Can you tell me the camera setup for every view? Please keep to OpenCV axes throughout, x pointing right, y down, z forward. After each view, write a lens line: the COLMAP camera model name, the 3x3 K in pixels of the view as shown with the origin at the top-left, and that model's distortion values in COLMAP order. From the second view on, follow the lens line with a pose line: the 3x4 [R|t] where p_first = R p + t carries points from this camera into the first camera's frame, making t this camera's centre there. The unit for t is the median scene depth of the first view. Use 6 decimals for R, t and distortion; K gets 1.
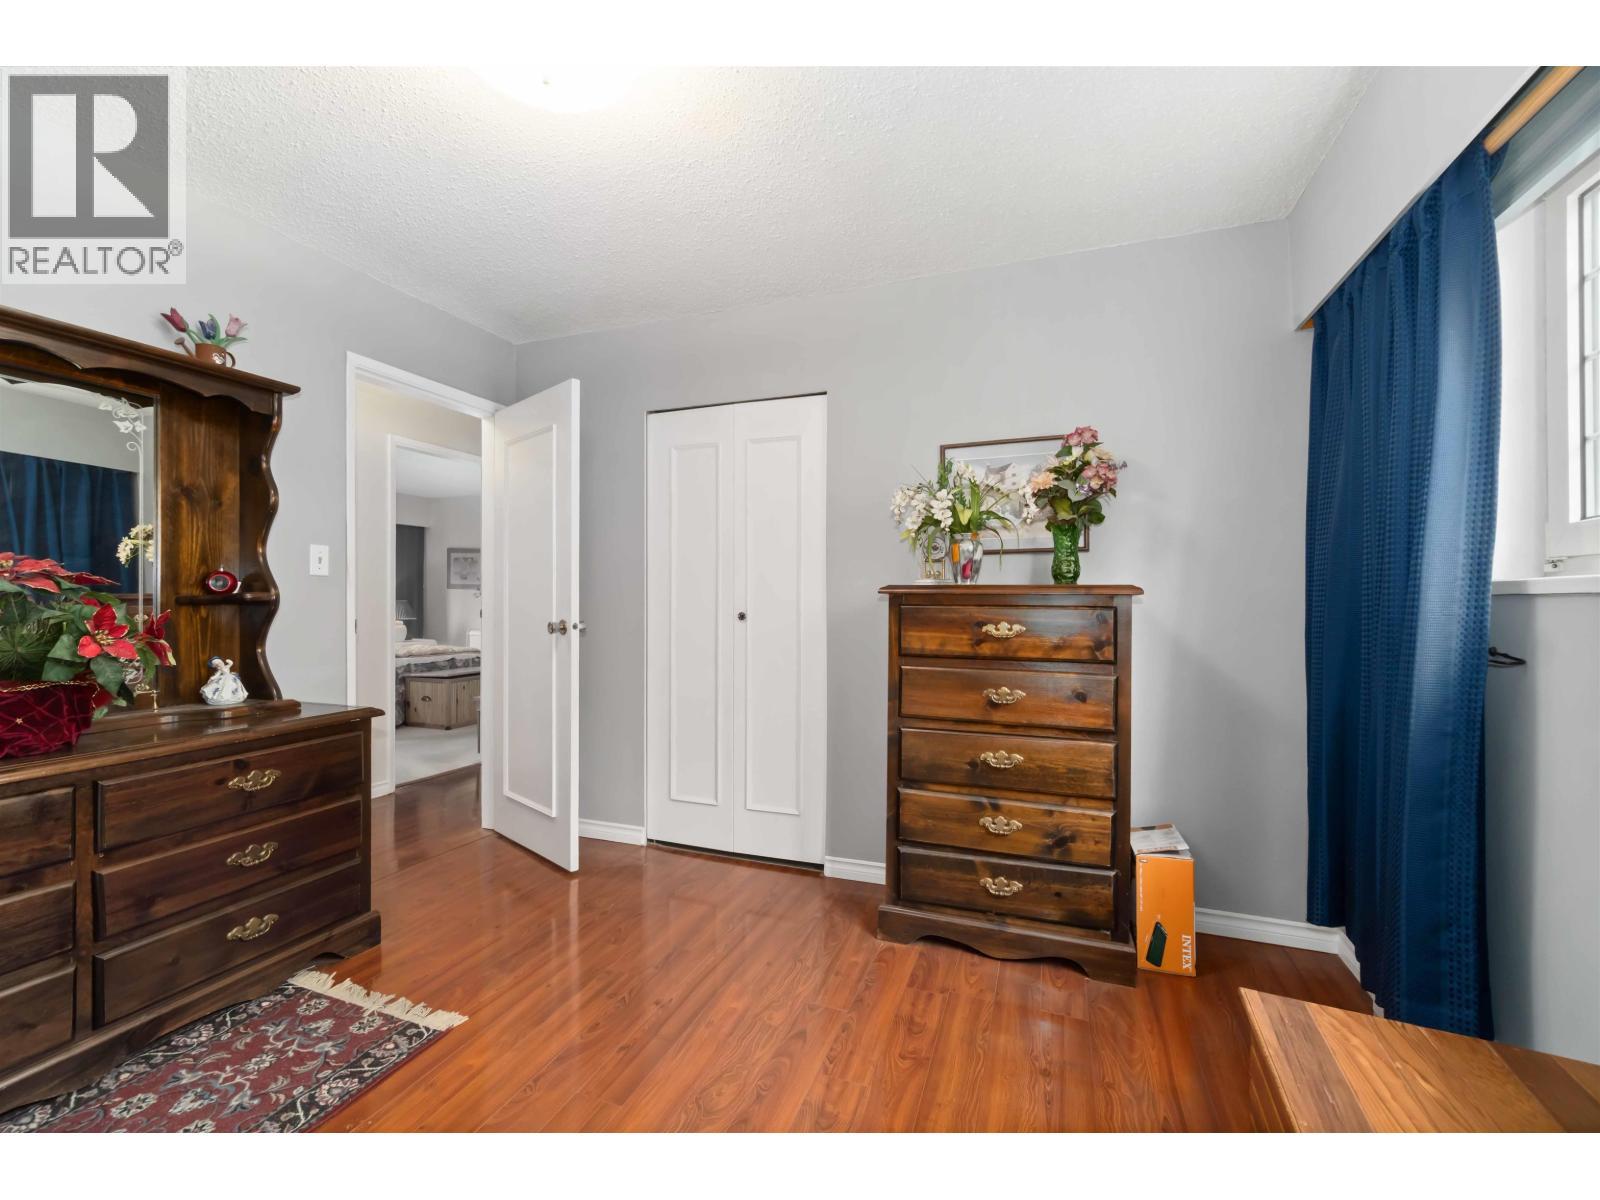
lens RADIAL K [[689.1, 0, 790.4], [0, 689.1, 604.3], [0, 0, 1]] dist [-0.006697, 0.001506]
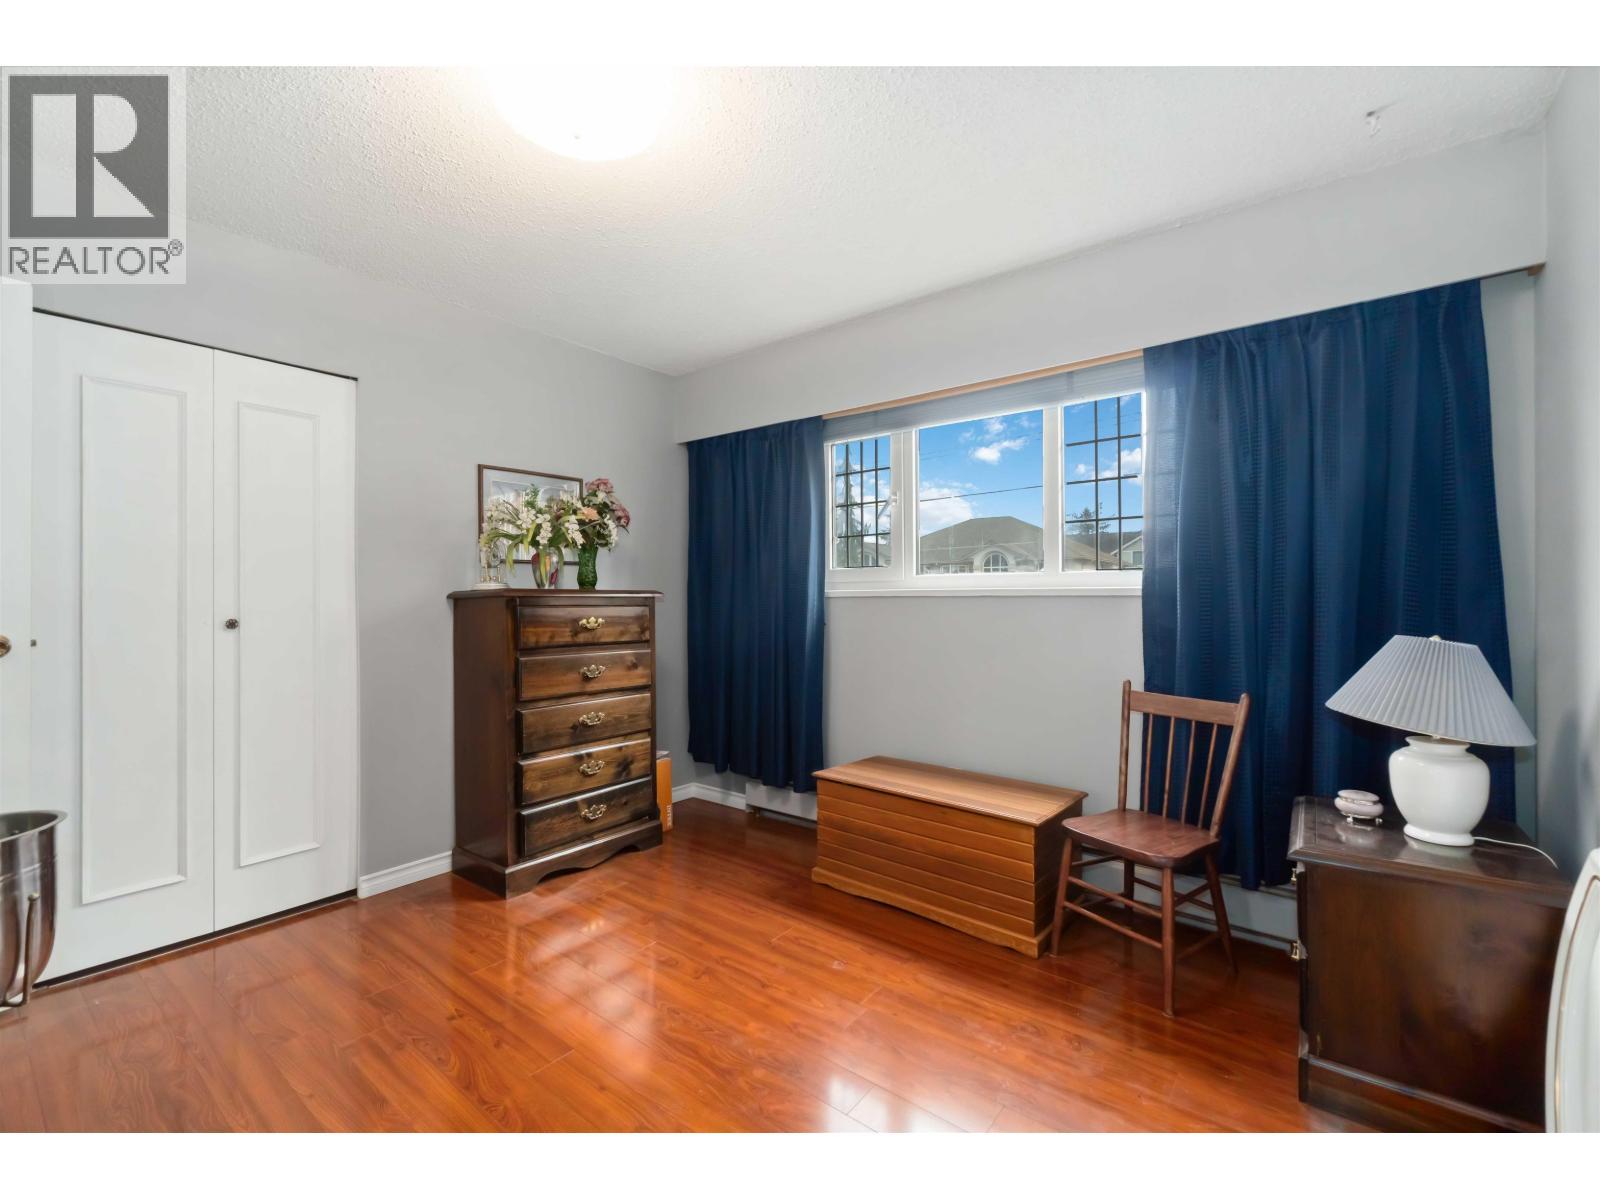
lens RADIAL K [[689.1, 0, 794.0], [0, 689.1, 594.2], [0, 0, 1]] dist [-0.006697, 0.001506]
pose [[0.300282, -0.000917, 0.953850, -0.845618], [0.007062, 0.999974, -0.001261, -0.014824], [-0.953824, 0.007115, 0.300280, 0.207451]]
